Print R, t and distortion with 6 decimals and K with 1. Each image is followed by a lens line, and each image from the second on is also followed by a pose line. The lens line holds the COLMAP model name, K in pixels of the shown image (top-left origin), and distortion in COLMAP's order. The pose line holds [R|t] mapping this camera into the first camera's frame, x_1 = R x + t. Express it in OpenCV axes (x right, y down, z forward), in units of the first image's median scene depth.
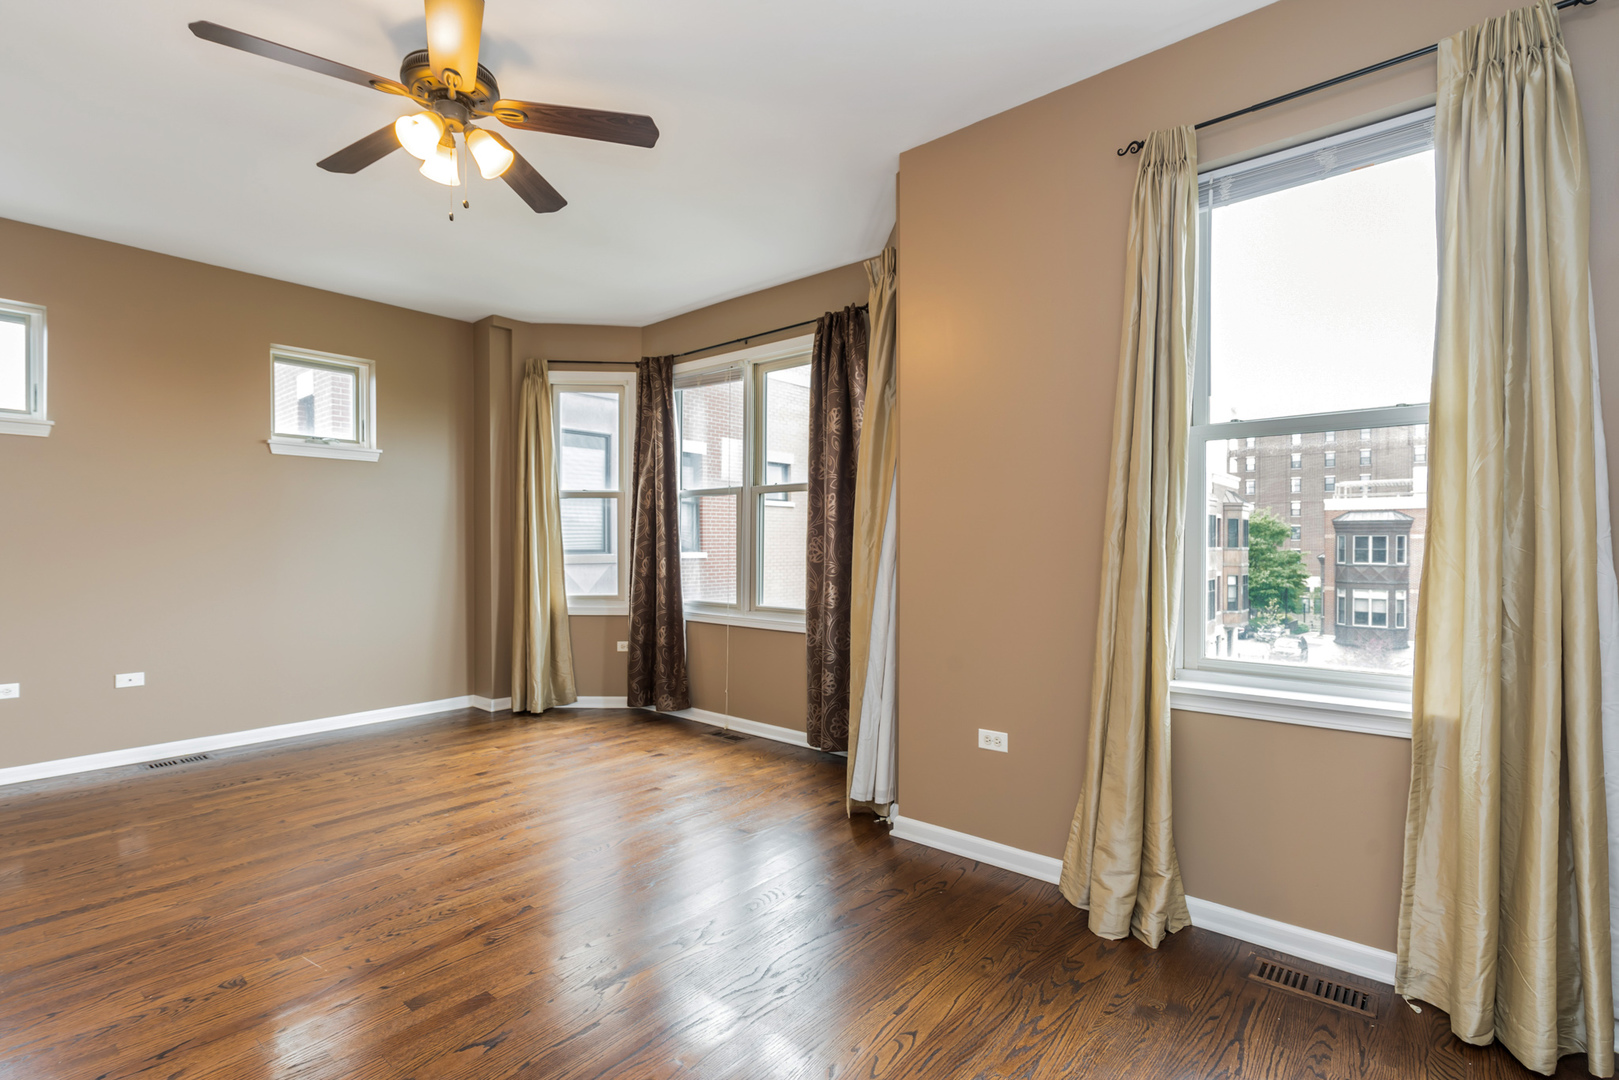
lens RADIAL K [[740.8, 0, 775.7], [0, 740.8, 545.5], [0, 0, 1]] dist [-0.007214, 0.002238]
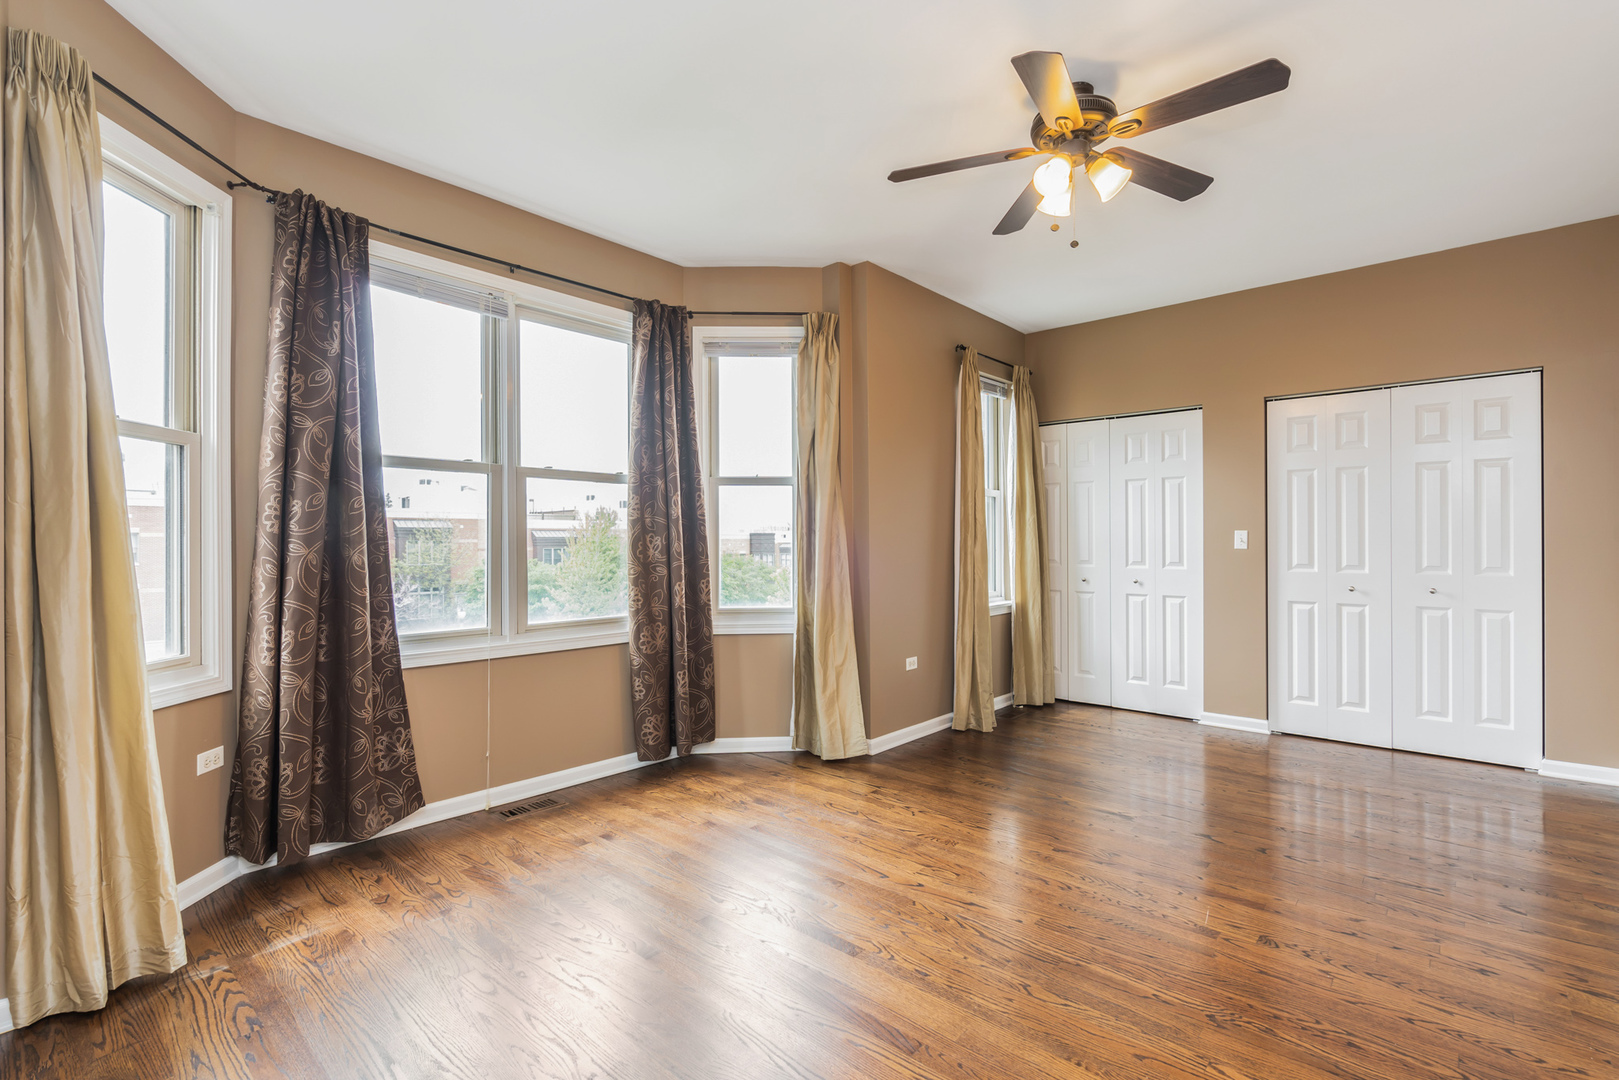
lens RADIAL K [[740.8, 0, 806.0], [0, 740.8, 538.8], [0, 0, 1]] dist [-0.007214, 0.002238]
pose [[0.011948, 0.003170, 0.999924, -0.917115], [0.004434, 0.999985, -0.003223, -0.004150], [-0.999919, 0.004472, 0.011934, 0.830612]]
